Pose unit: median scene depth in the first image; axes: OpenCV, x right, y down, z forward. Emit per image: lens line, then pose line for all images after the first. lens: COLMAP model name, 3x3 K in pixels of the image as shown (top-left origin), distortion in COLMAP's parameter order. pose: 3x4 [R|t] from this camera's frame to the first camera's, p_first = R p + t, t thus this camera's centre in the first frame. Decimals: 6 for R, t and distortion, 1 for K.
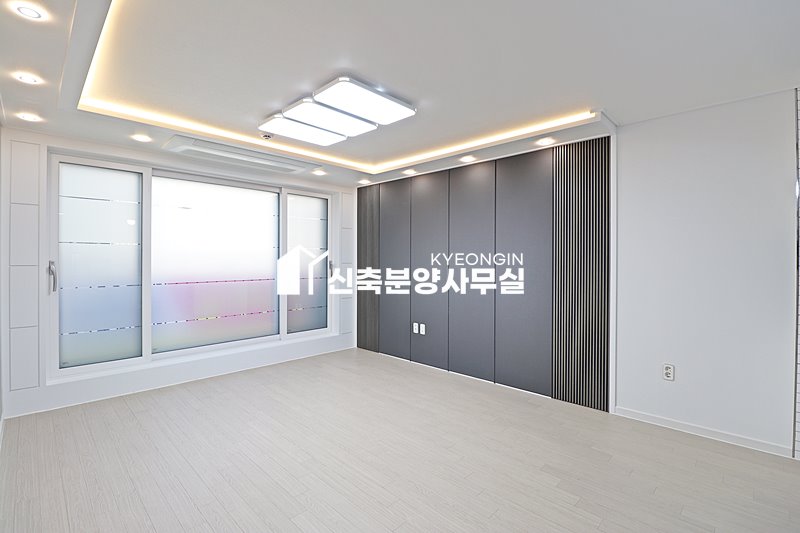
lens RADIAL K [[369.1, 0, 400.2], [0, 369.1, 260.3], [0, 0, 1]] dist [-0.007102, -0.009017]
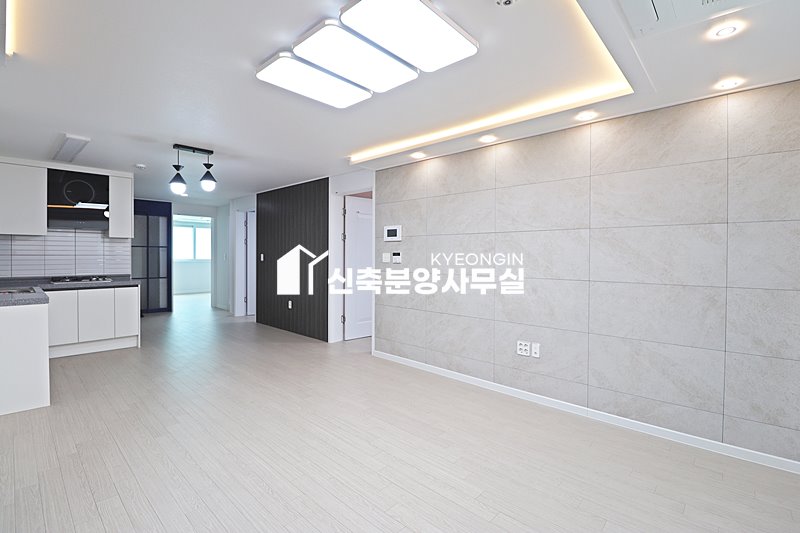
lens RADIAL K [[369.1, 0, 403.8], [0, 369.1, 259.0], [0, 0, 1]] dist [-0.007102, -0.009017]
pose [[-0.999398, -0.007359, -0.033905, -0.197010], [-0.007836, 0.999872, 0.013959, -0.002878], [0.033797, 0.014217, -0.999328, 1.351268]]
